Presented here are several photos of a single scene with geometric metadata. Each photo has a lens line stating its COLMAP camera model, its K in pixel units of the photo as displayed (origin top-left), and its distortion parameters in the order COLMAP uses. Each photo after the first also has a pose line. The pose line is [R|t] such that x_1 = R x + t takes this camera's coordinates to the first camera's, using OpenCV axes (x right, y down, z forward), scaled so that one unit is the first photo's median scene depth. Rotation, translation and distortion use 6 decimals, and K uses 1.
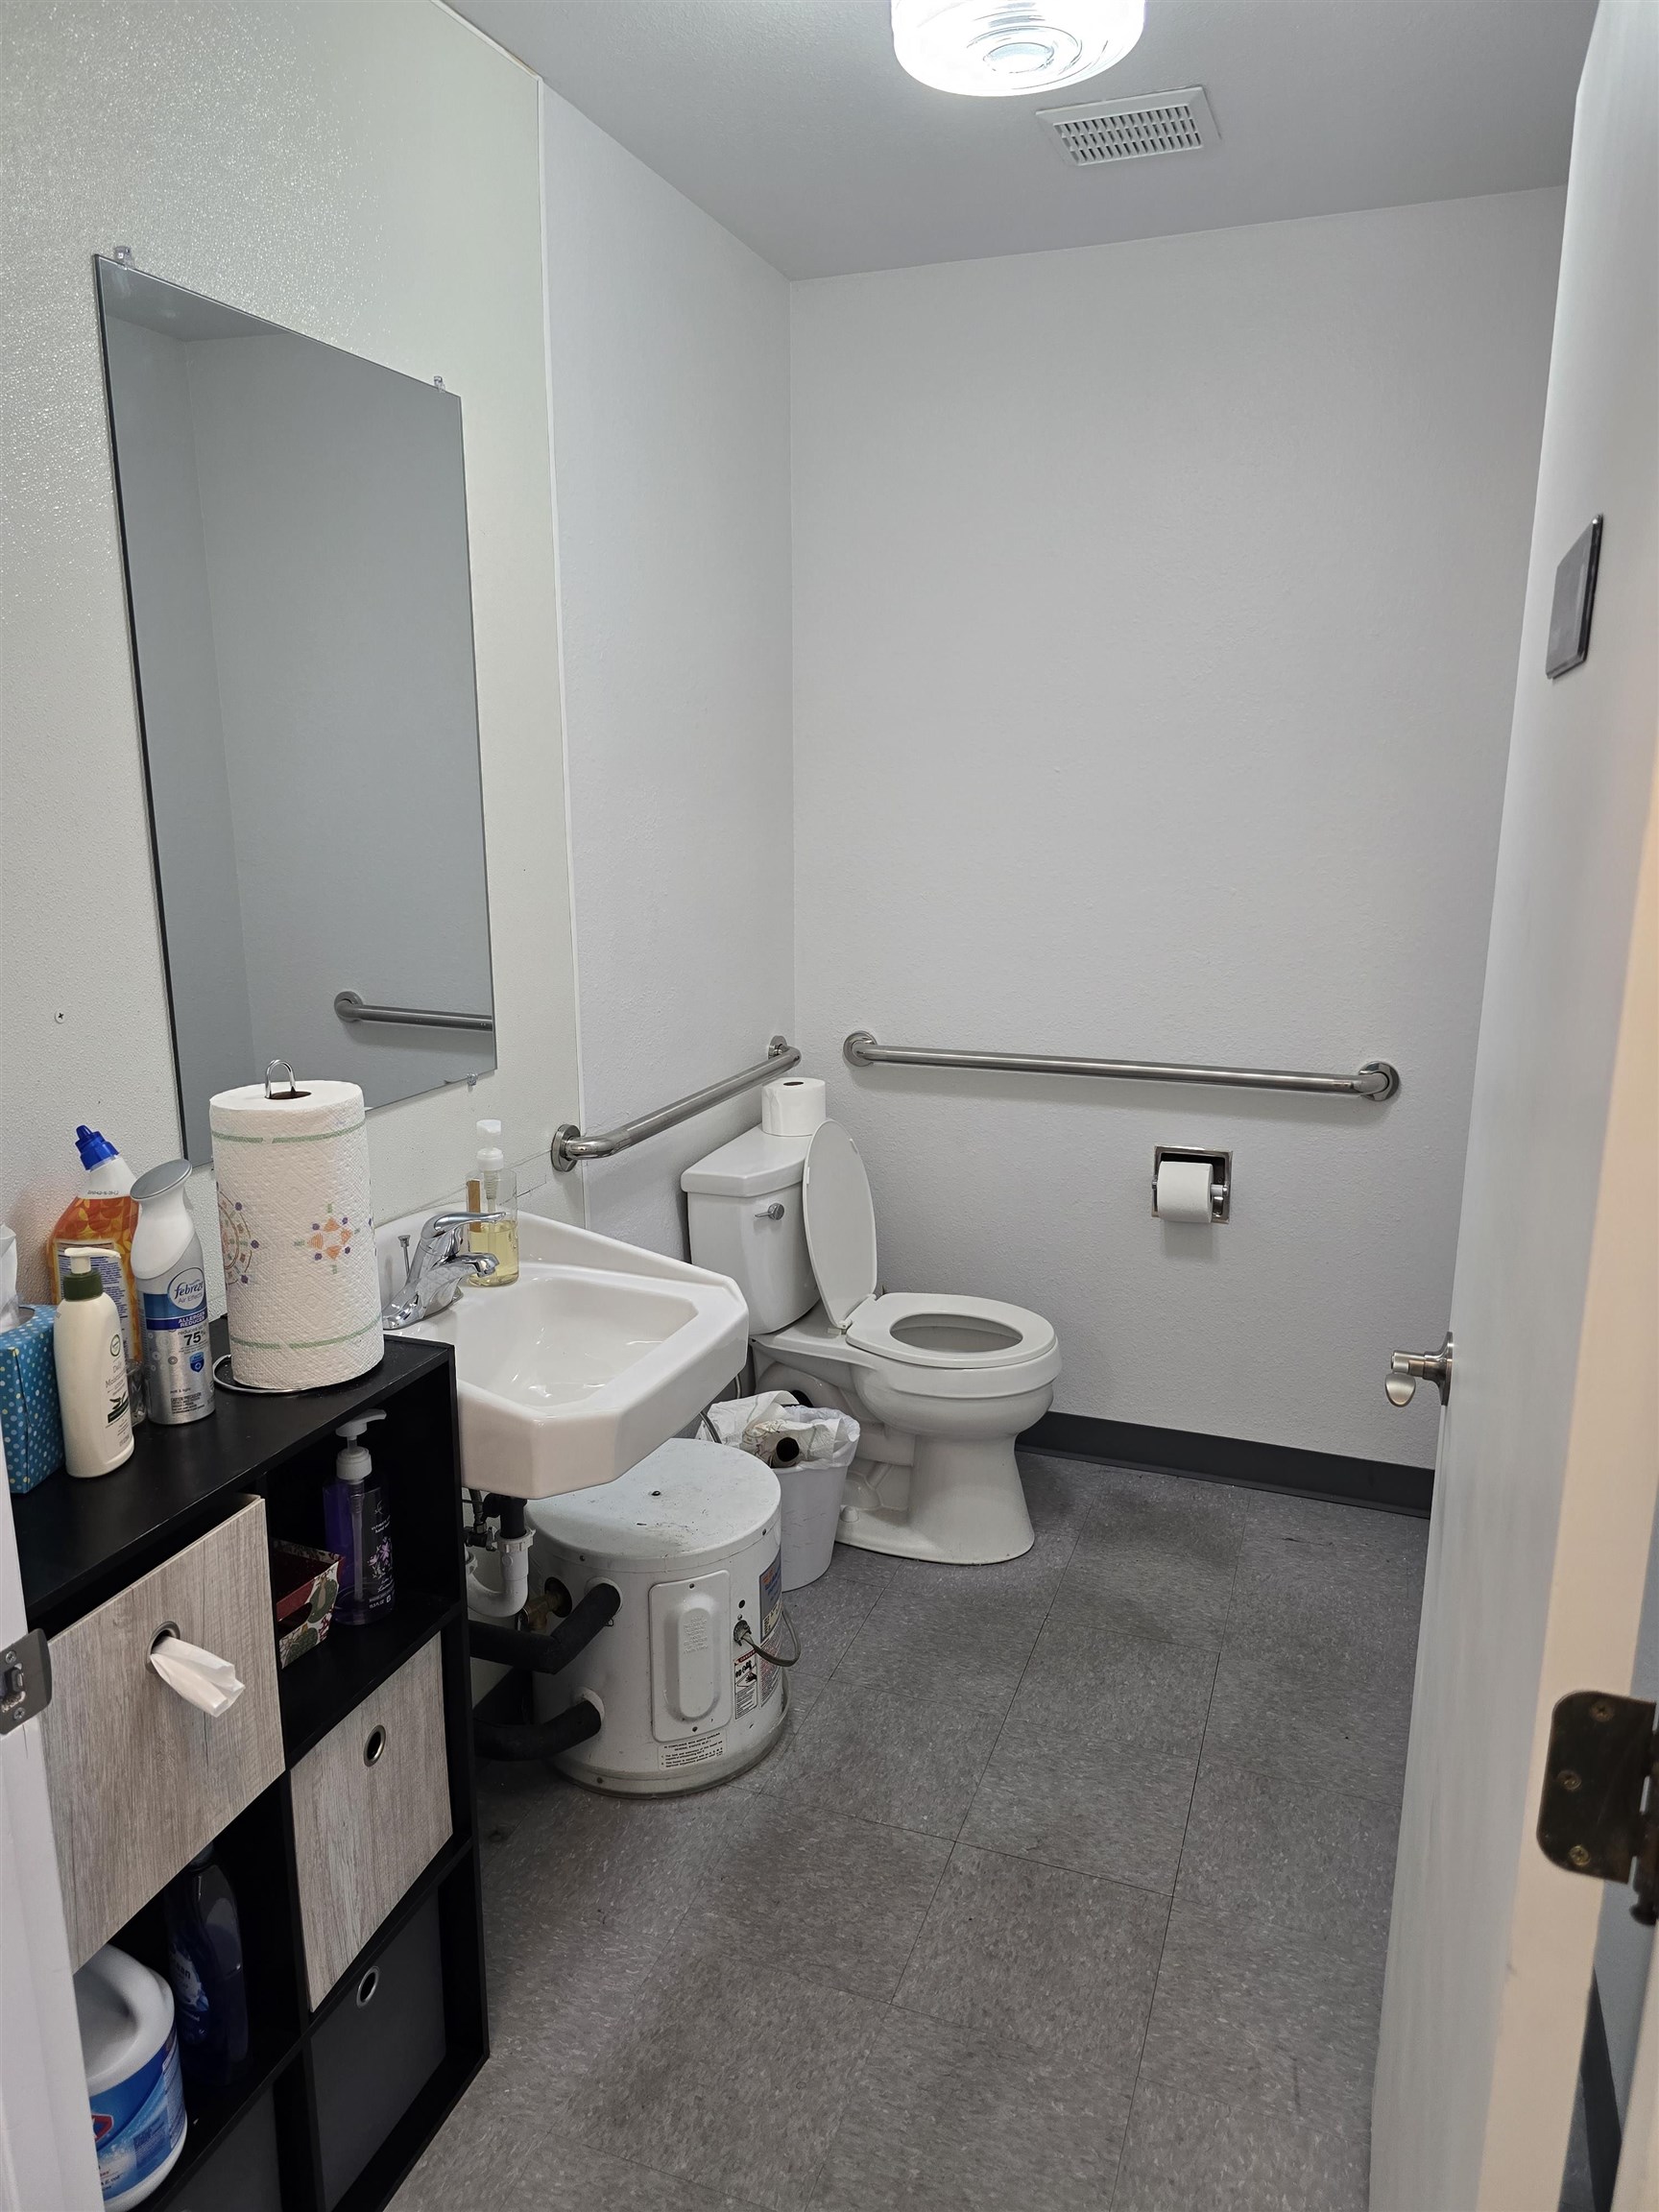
lens RADIAL K [[1479.3, 0, 829.7], [0, 1479.3, 1095.3], [0, 0, 1]] dist [0.074600, -0.014733]
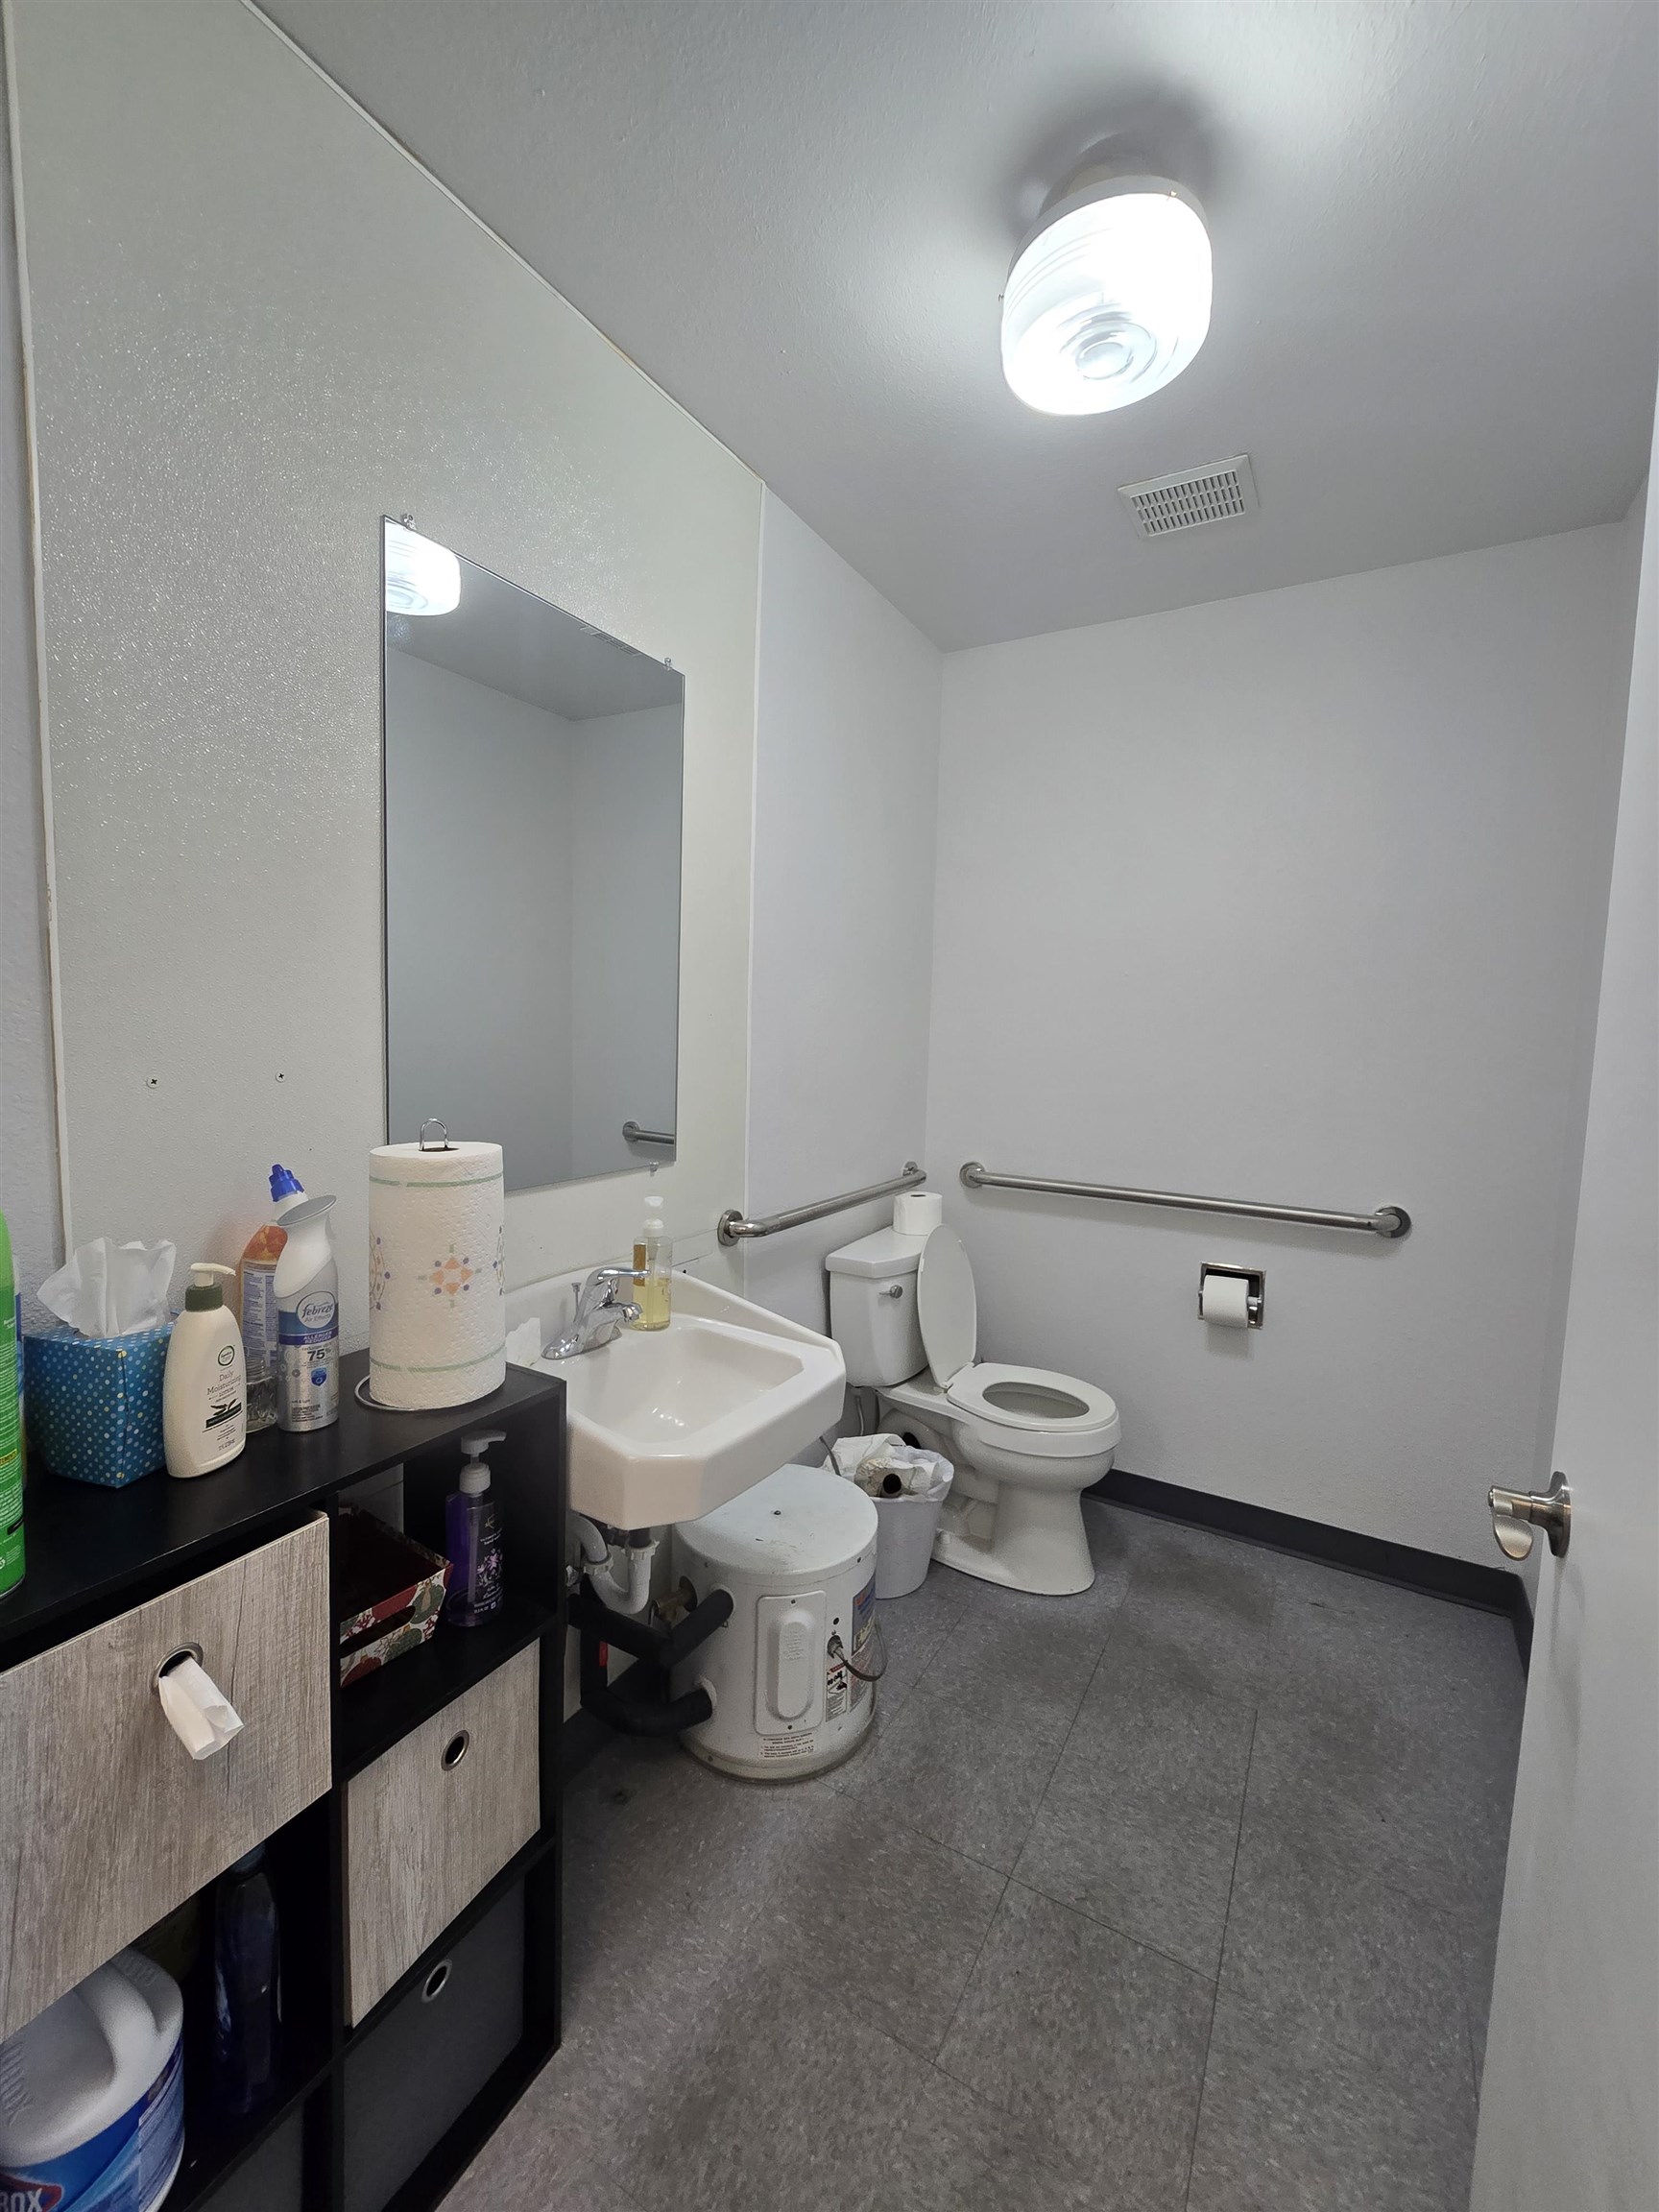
lens RADIAL K [[895.8, 0, 829.5], [0, 895.8, 1101.8], [0, 0, 1]] dist [0.004840, 0.003395]
pose [[0.984740, 0.042100, -0.168863, 0.044161], [-0.064284, 0.989671, -0.128139, 0.025529], [0.161724, 0.137039, 0.977275, 0.270904]]
